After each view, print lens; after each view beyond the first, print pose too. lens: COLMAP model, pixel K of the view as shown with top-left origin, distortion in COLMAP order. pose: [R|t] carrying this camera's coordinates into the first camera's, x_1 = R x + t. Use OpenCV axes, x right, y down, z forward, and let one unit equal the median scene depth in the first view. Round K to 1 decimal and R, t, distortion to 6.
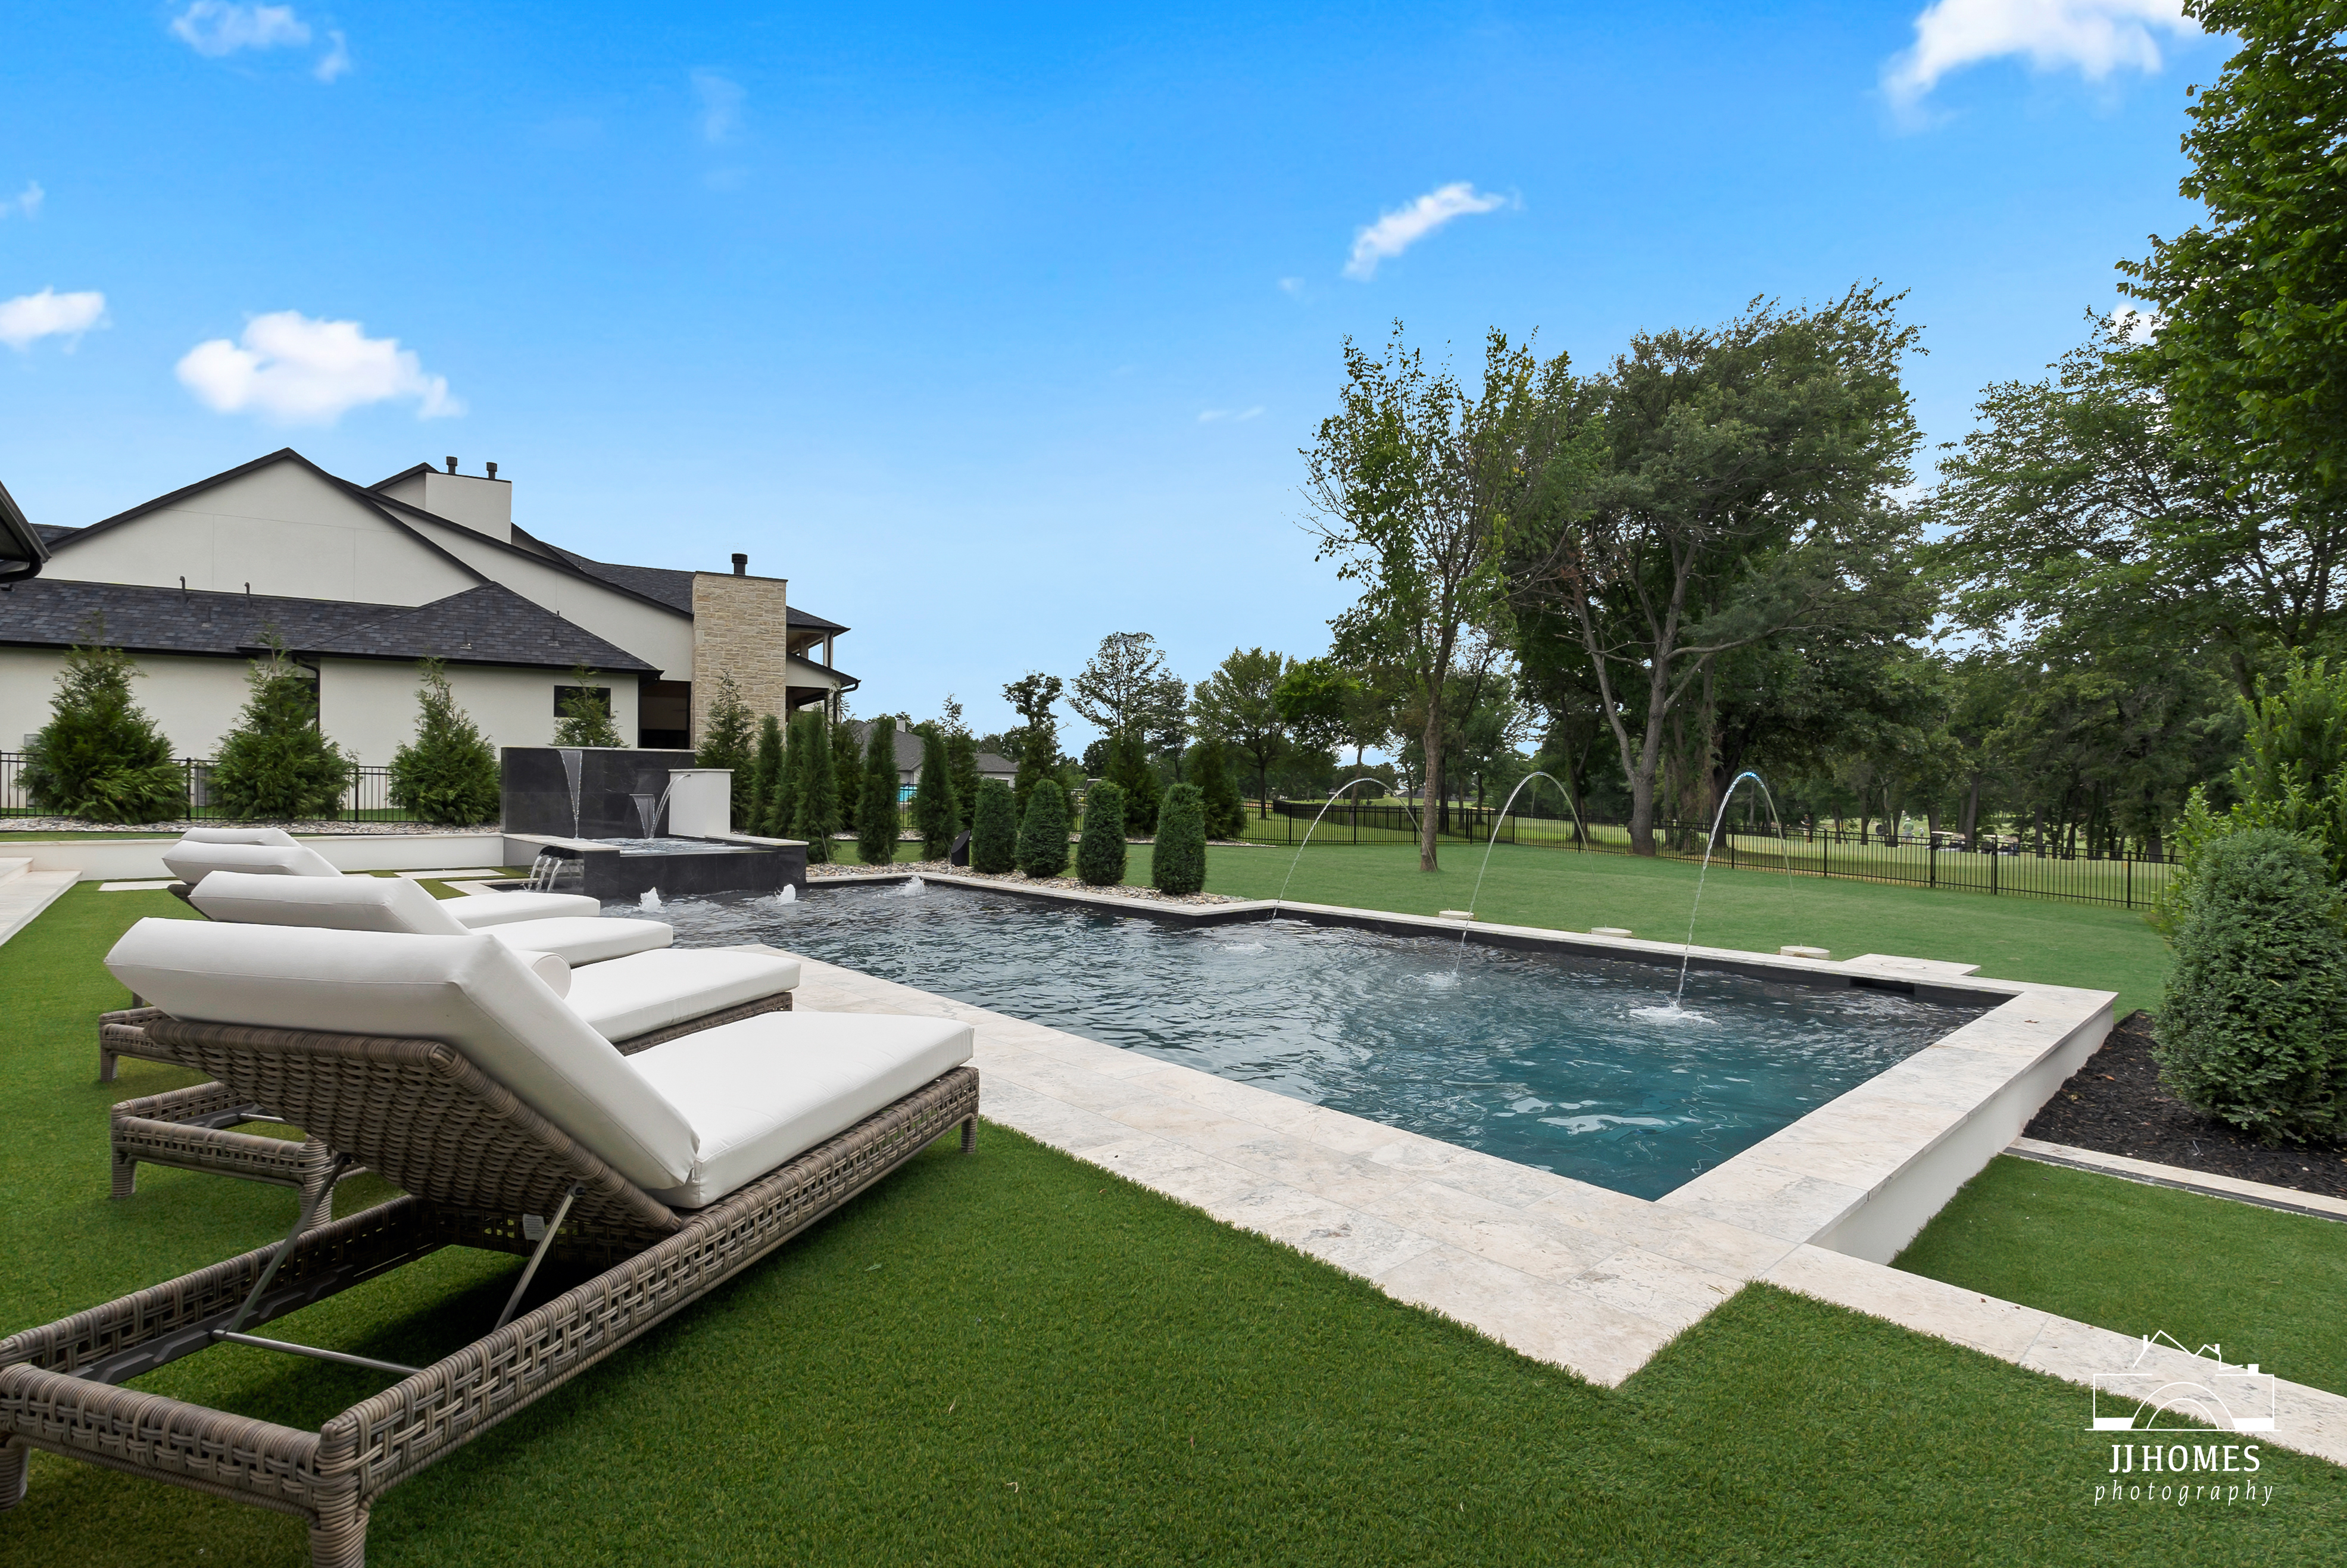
lens RADIAL K [[1088.7, 0, 1173.5], [0, 1088.7, 784.0], [0, 0, 1]] dist [-0.005397, -0.000466]
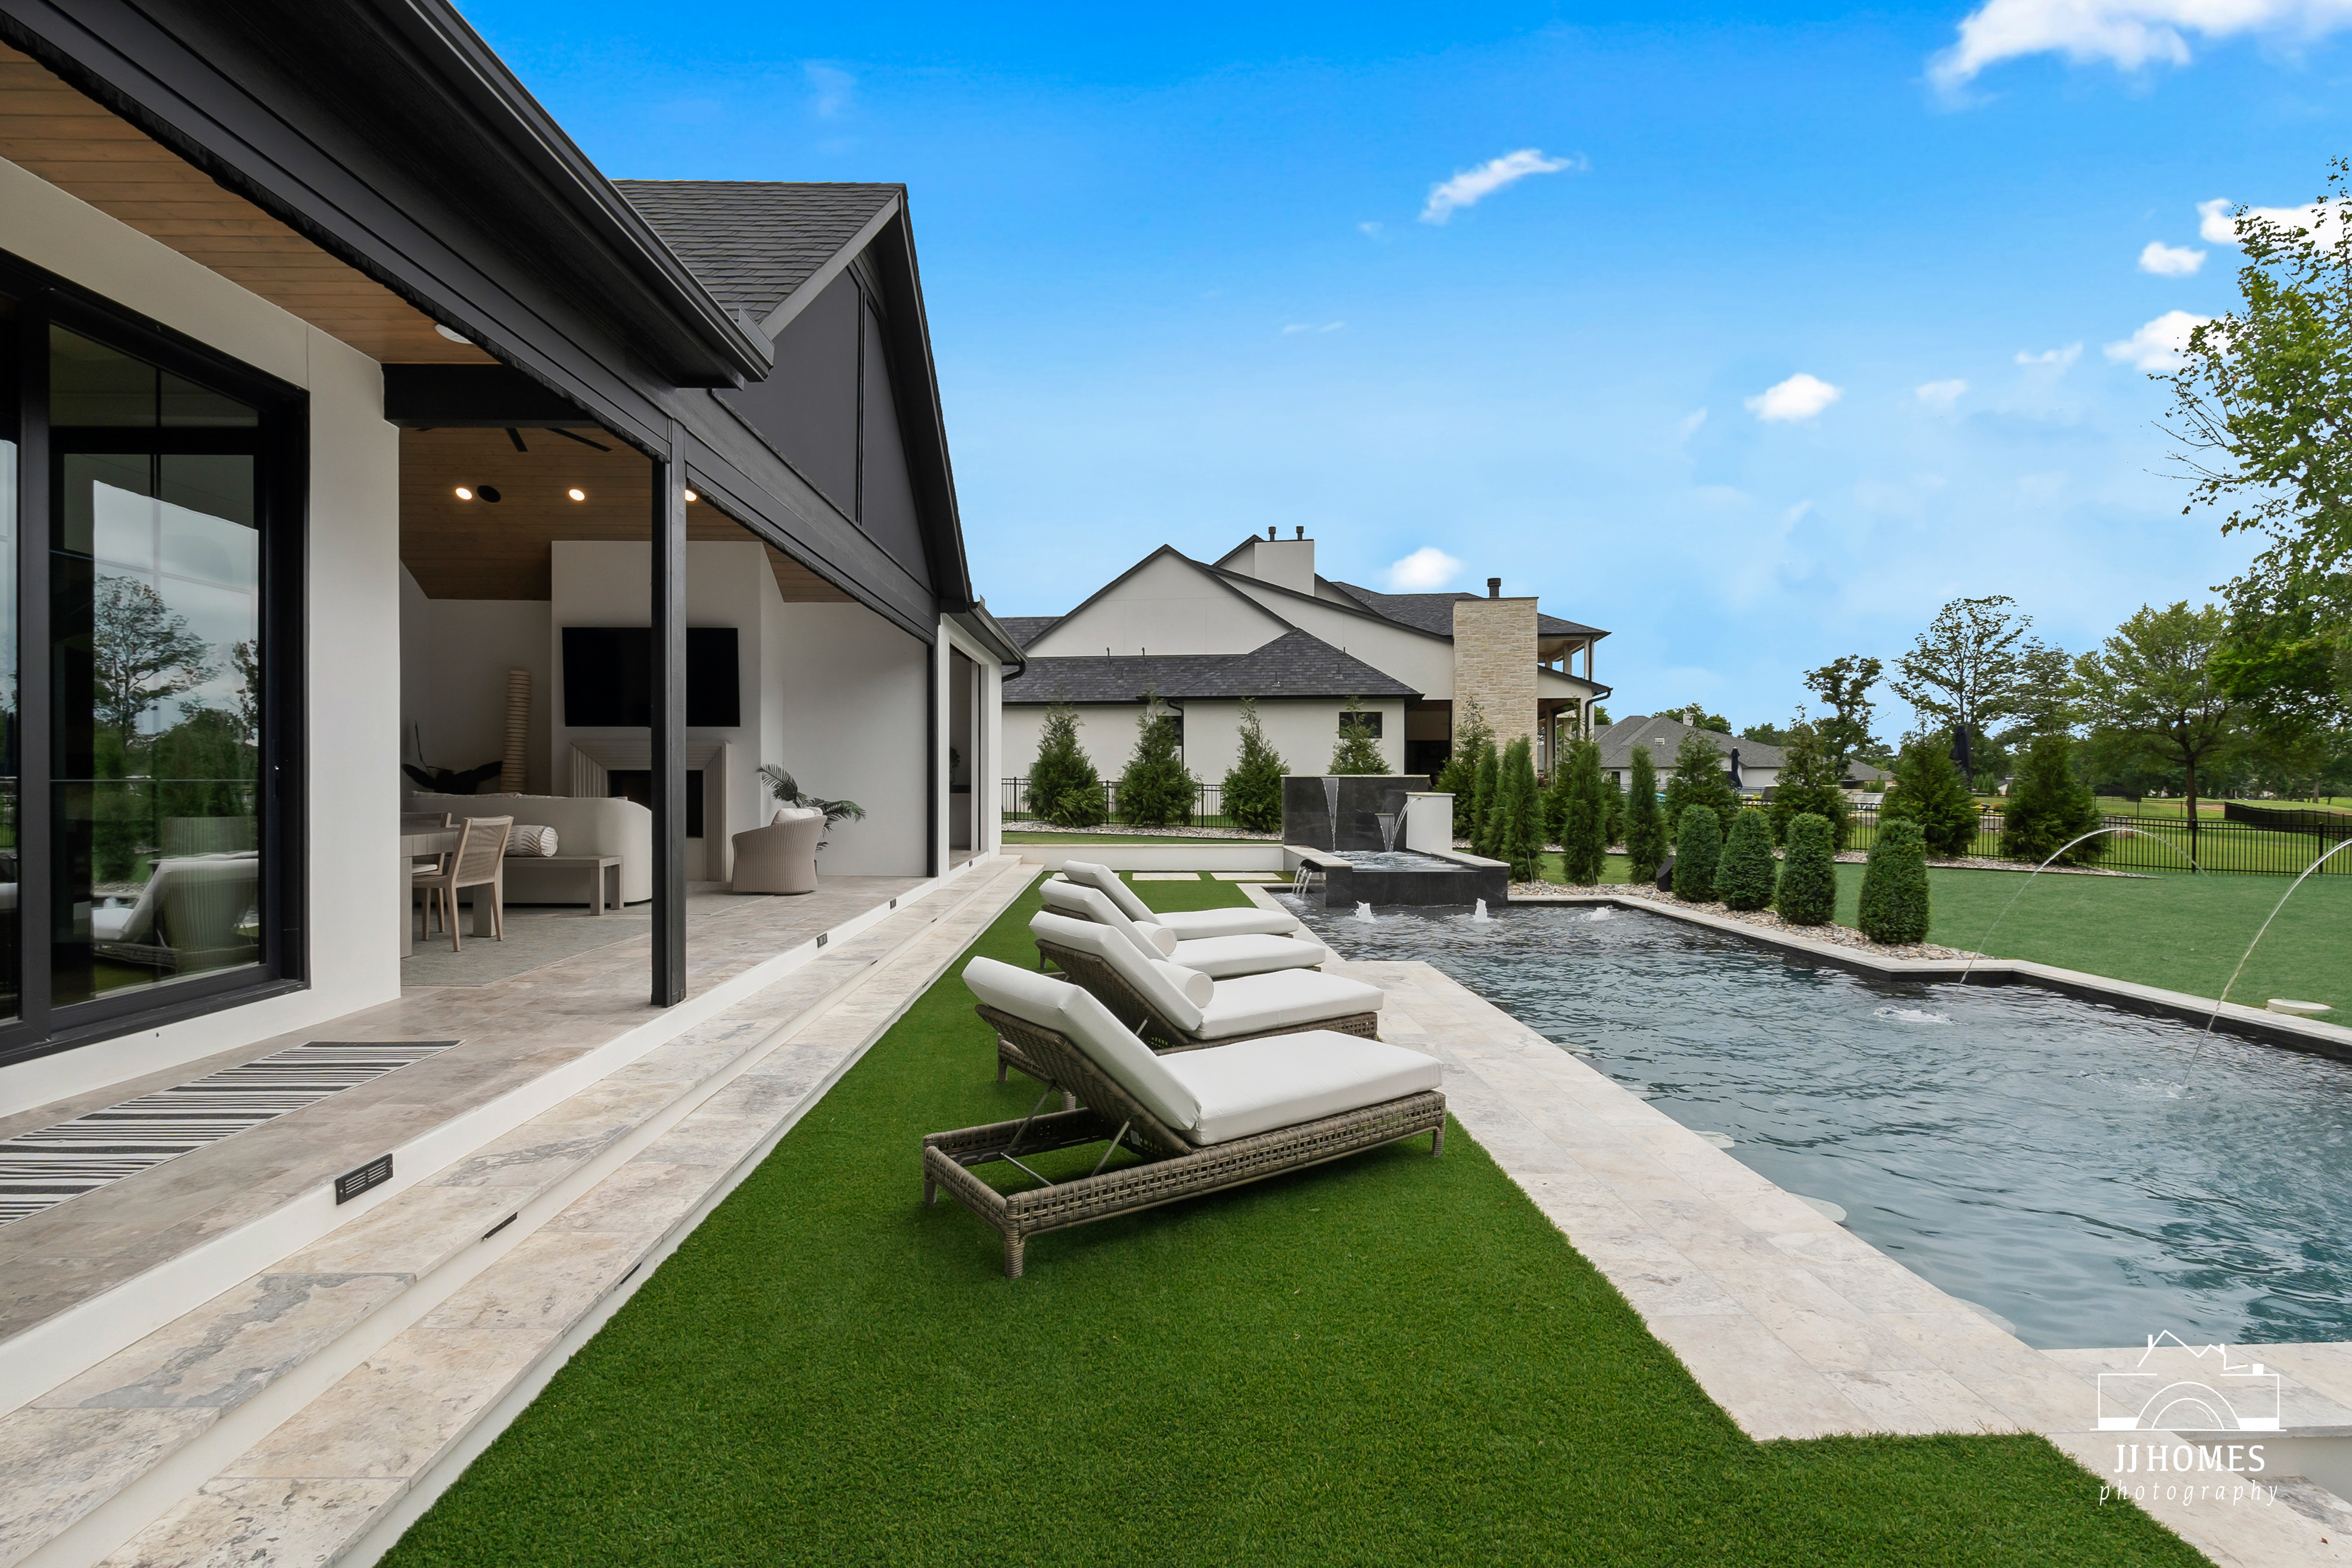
lens RADIAL K [[1091.1, 0, 1176.0], [0, 1091.1, 784.0], [0, 0, 1]] dist [-0.005397, -0.000466]
pose [[0.767771, -0.002747, -0.640718, 0.082051], [0.006519, 0.999973, 0.003525, -0.024429], [0.640691, -0.006883, 0.767768, -0.045570]]
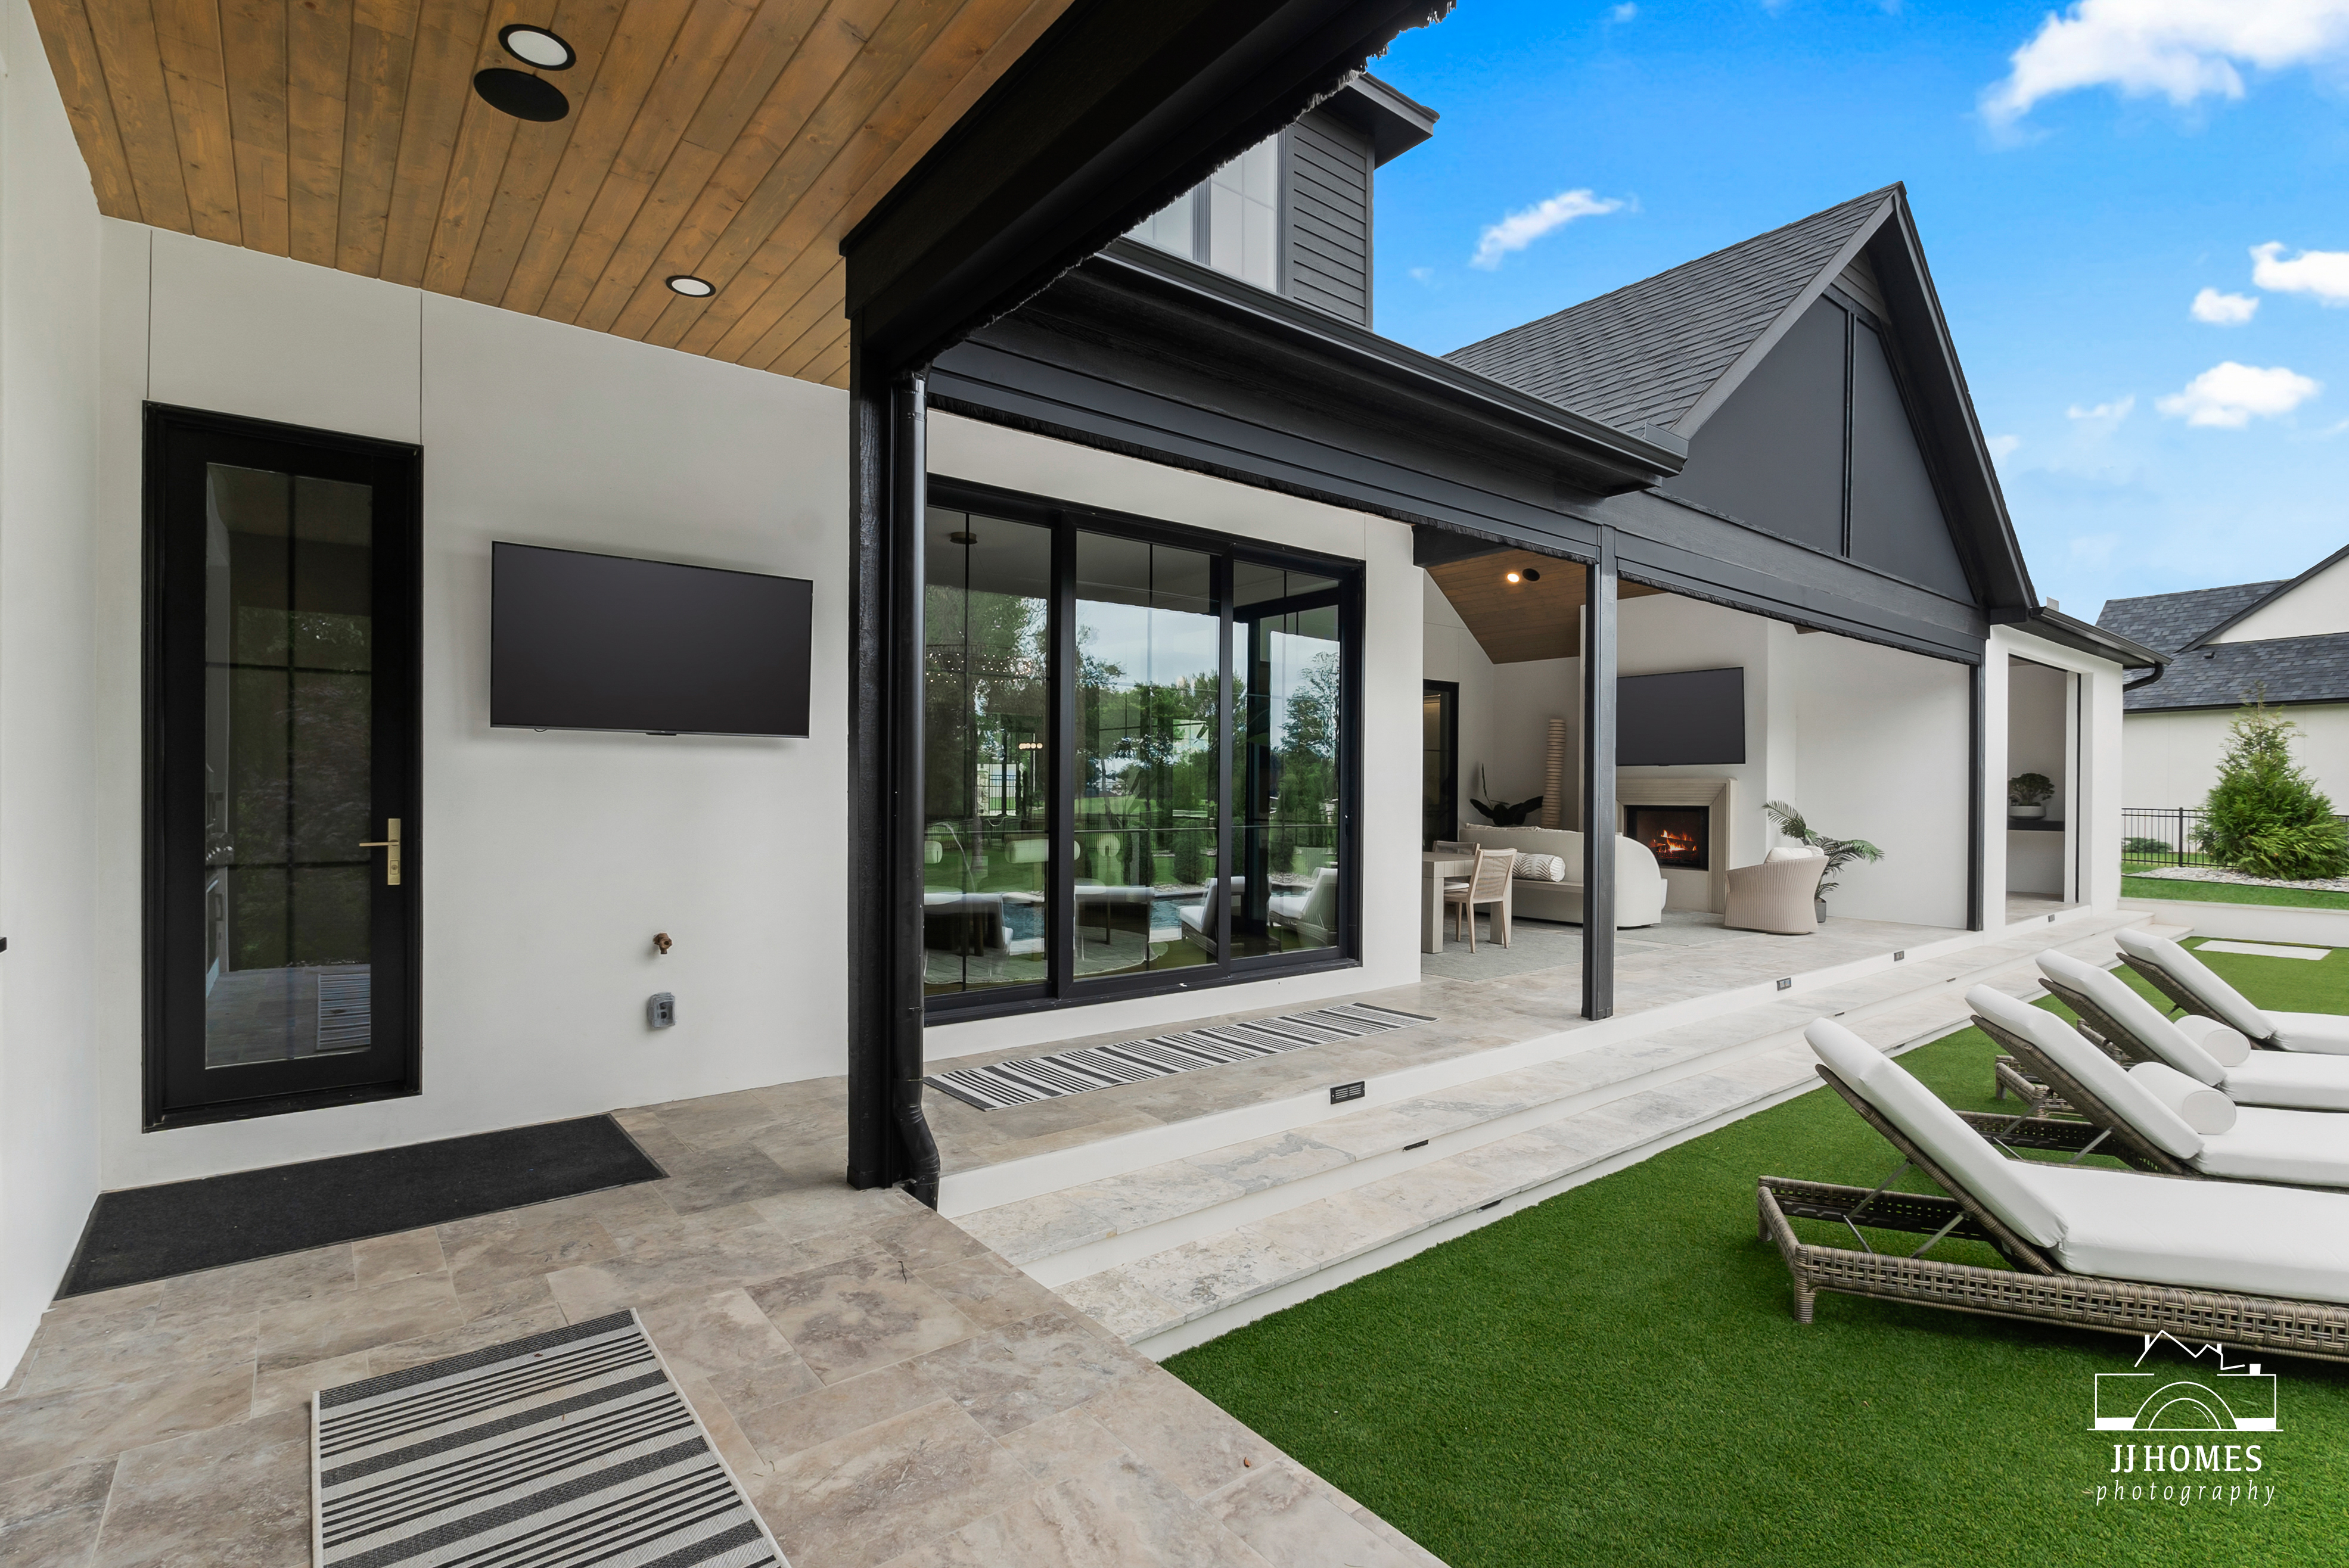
lens RADIAL K [[1102.5, 0, 1174.5], [0, 1102.5, 784.0], [0, 0, 1]] dist [-0.001388, -0.000621]
pose [[-0.051649, -0.014839, -0.998555, 0.151815], [-0.002476, 0.999888, -0.014730, -0.034874], [0.998662, 0.001712, -0.051680, -0.024083]]
